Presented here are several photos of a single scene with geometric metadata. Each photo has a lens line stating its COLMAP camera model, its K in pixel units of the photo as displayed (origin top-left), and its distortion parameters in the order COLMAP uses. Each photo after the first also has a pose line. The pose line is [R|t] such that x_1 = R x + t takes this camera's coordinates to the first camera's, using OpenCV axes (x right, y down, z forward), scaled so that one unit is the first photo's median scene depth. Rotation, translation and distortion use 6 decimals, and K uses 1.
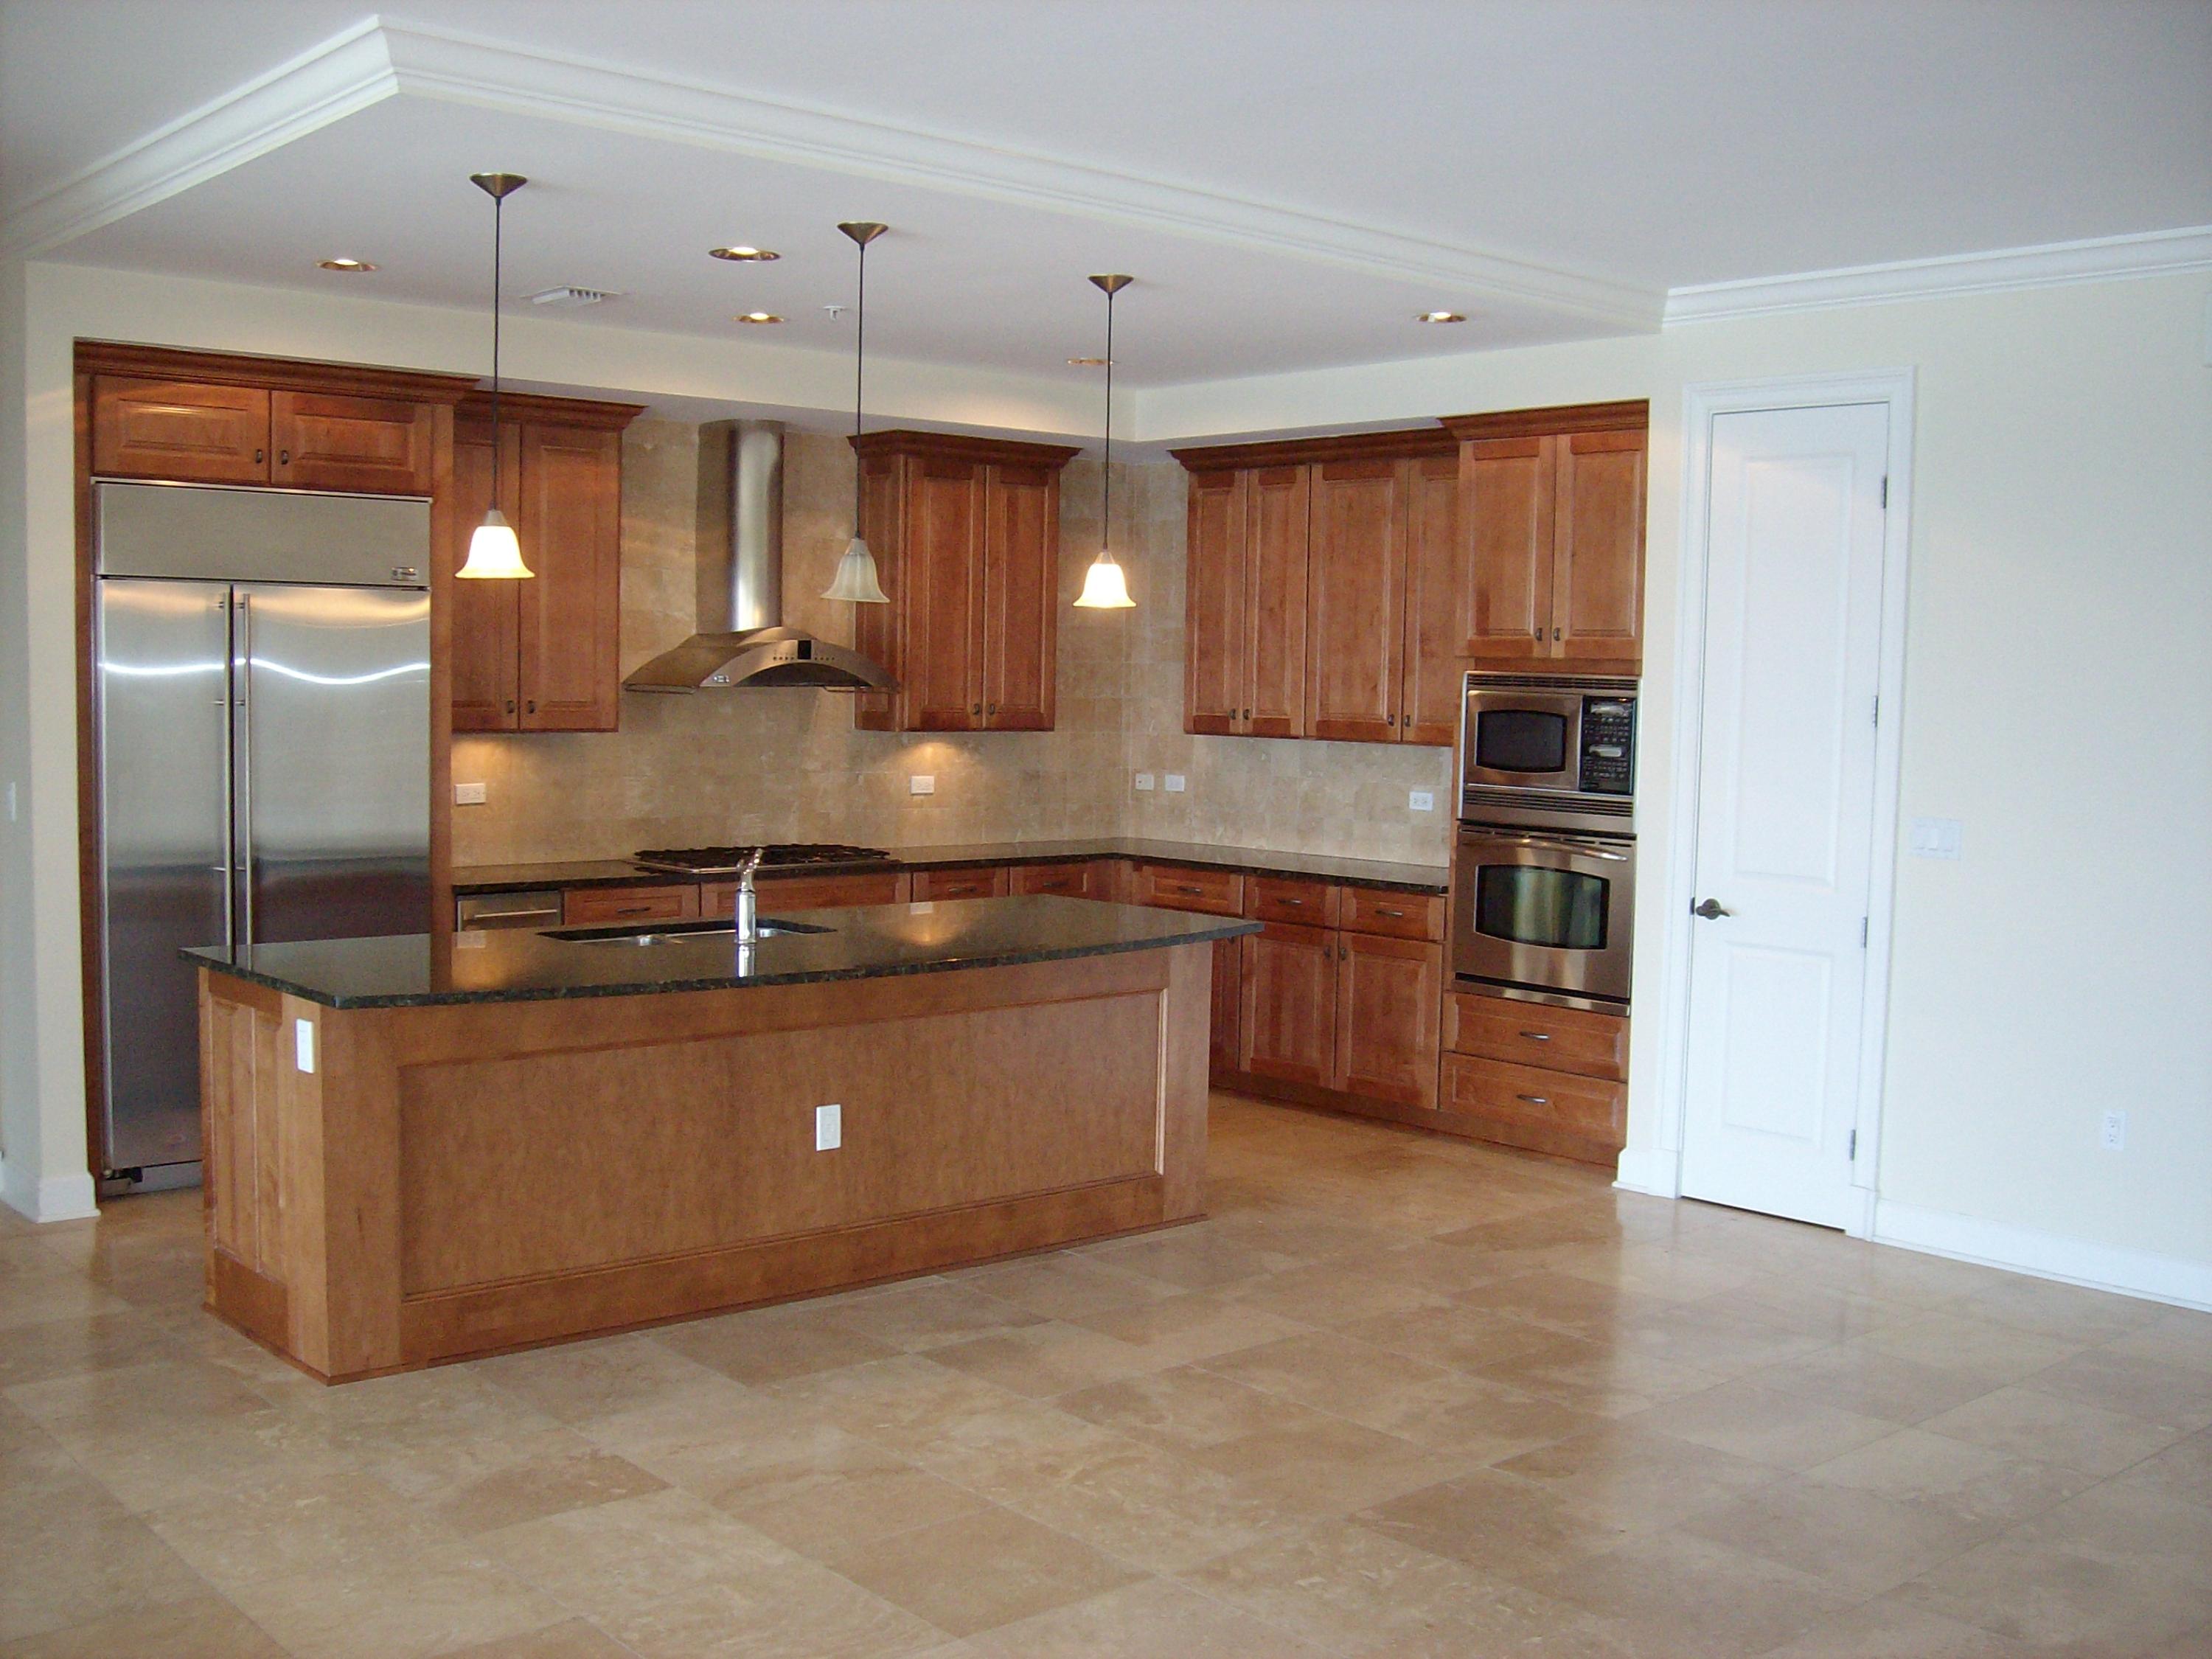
lens RADIAL K [[2345.9, 0, 1106.0], [0, 2345.9, 829.5], [0, 0, 1]] dist [-0.133319, 0.012497]
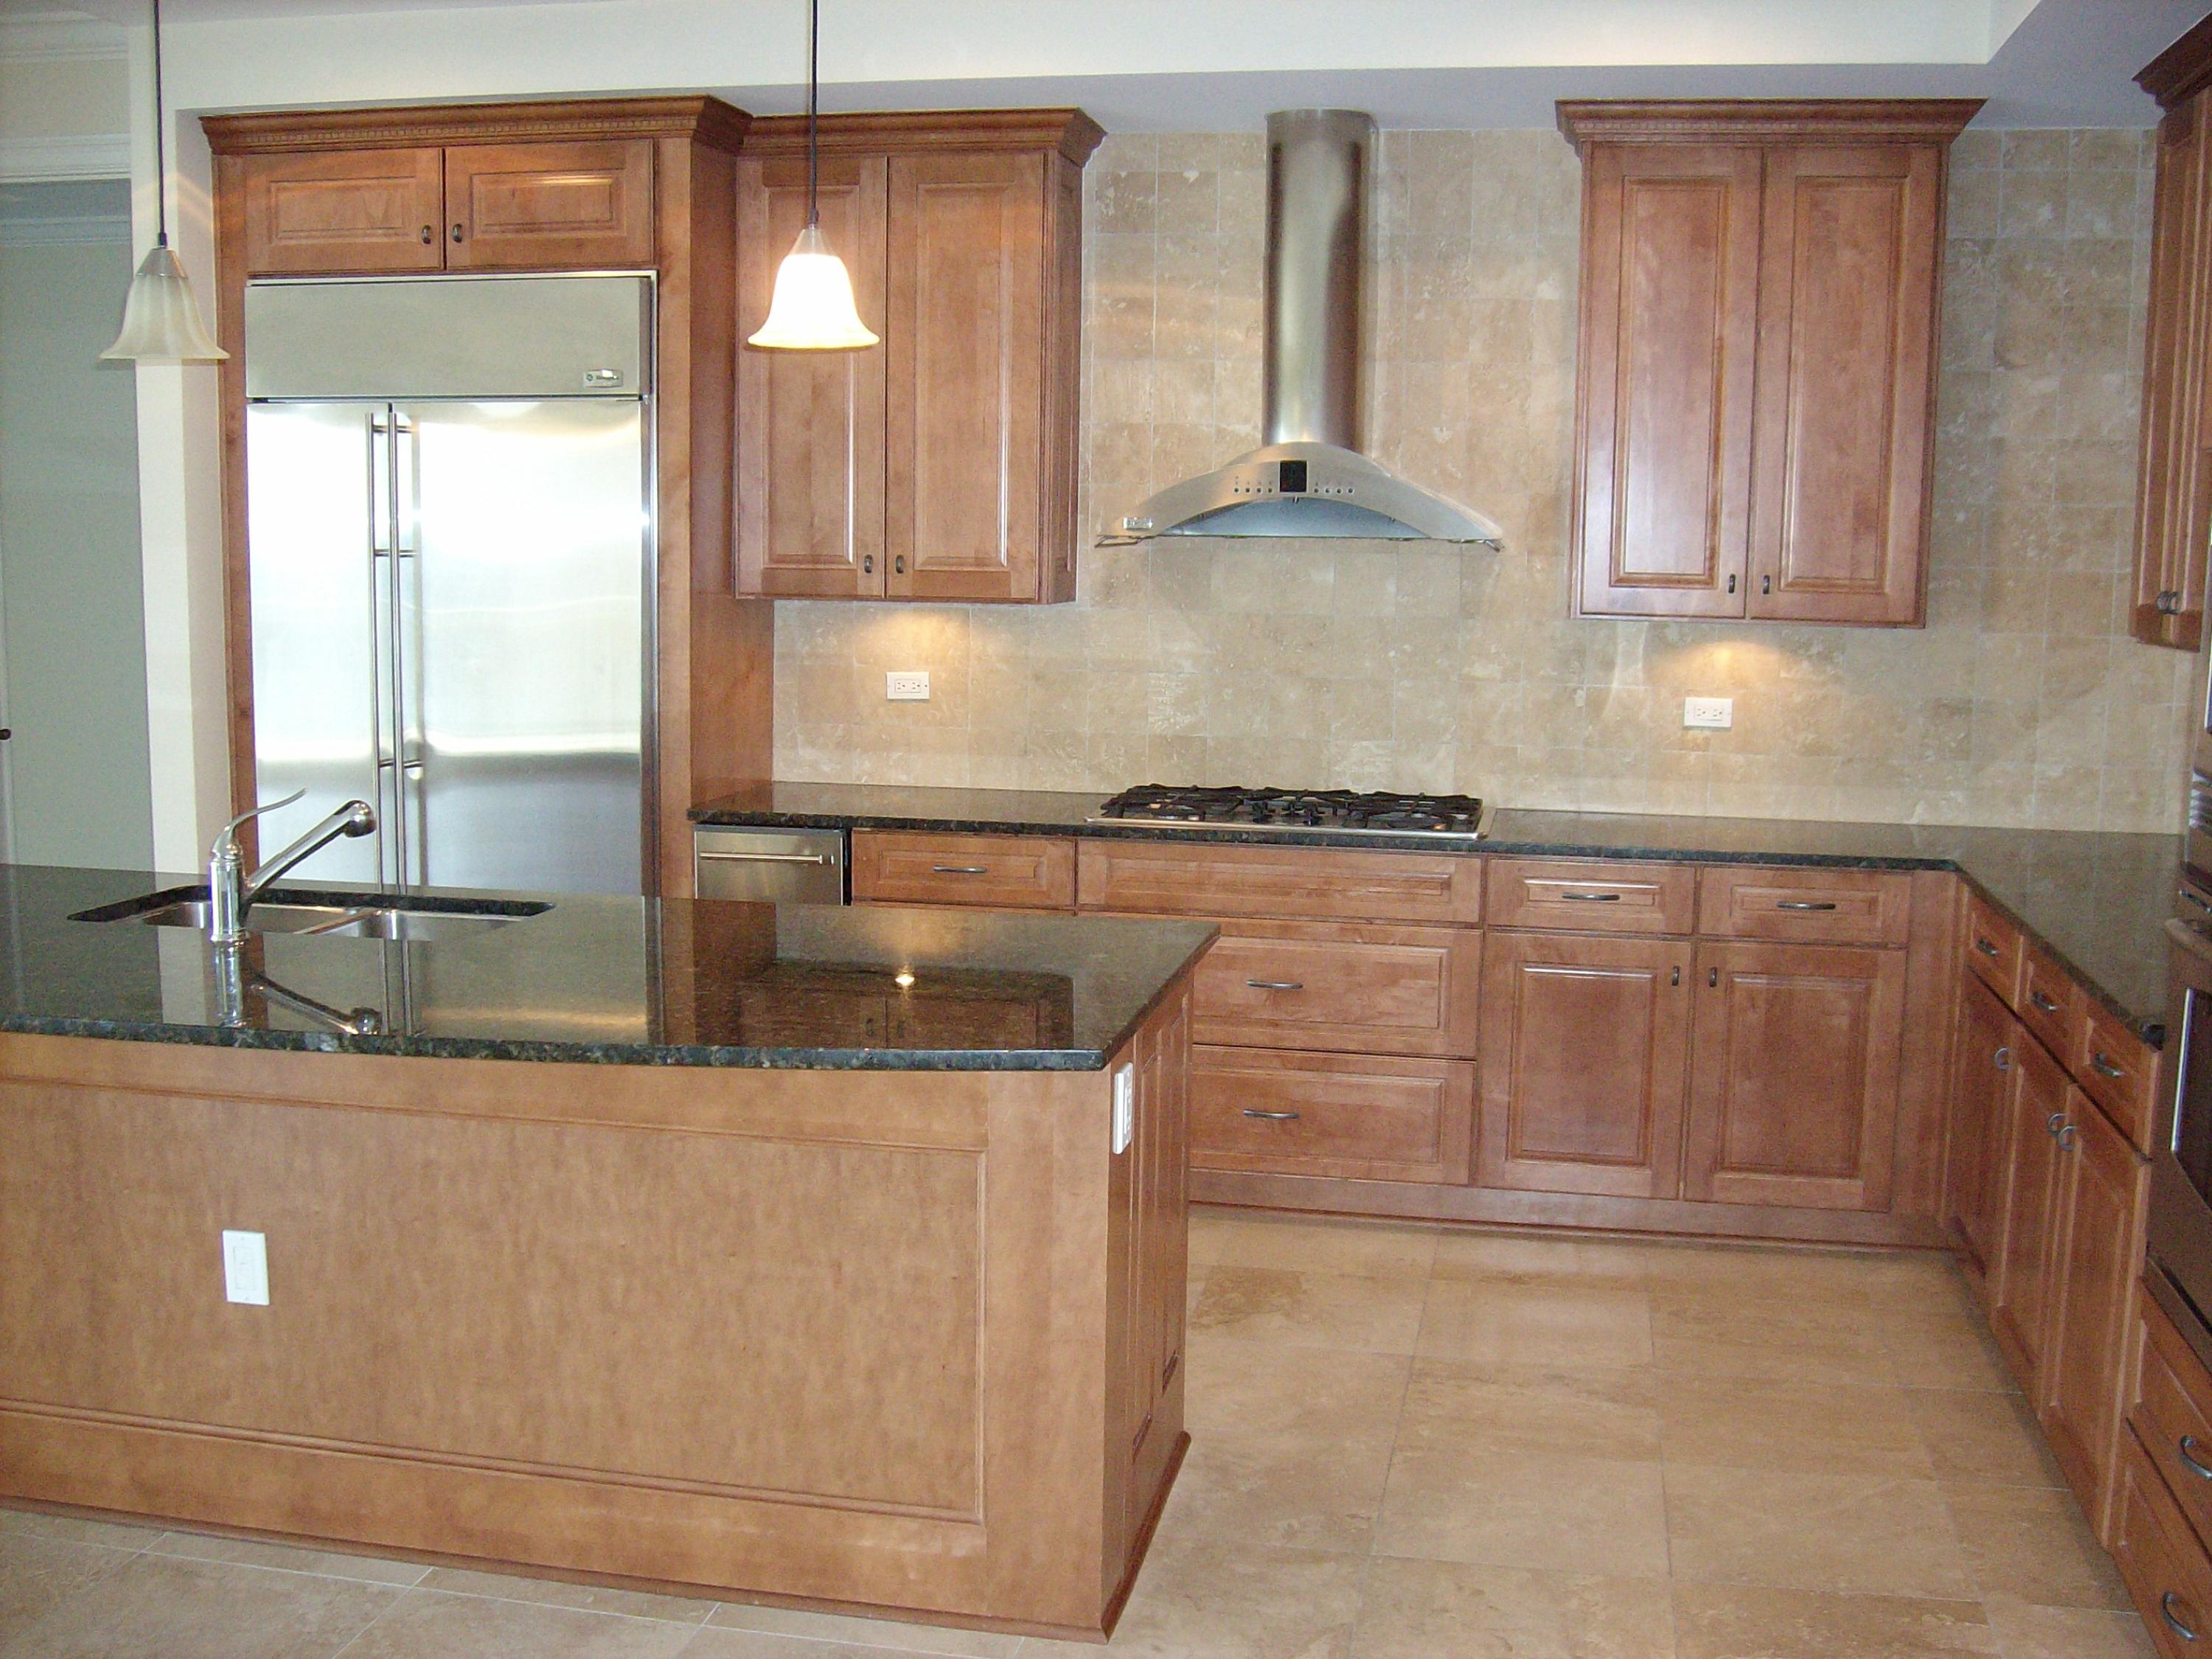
lens RADIAL K [[2345.9, 0, 1106.0], [0, 2345.9, 829.5], [0, 0, 1]] dist [-0.133319, 0.012497]
pose [[0.605940, 0.093564, -0.789989, 0.351185], [-0.056105, 0.995613, 0.074884, -0.029767], [0.793529, -0.001053, 0.608531, 0.623380]]
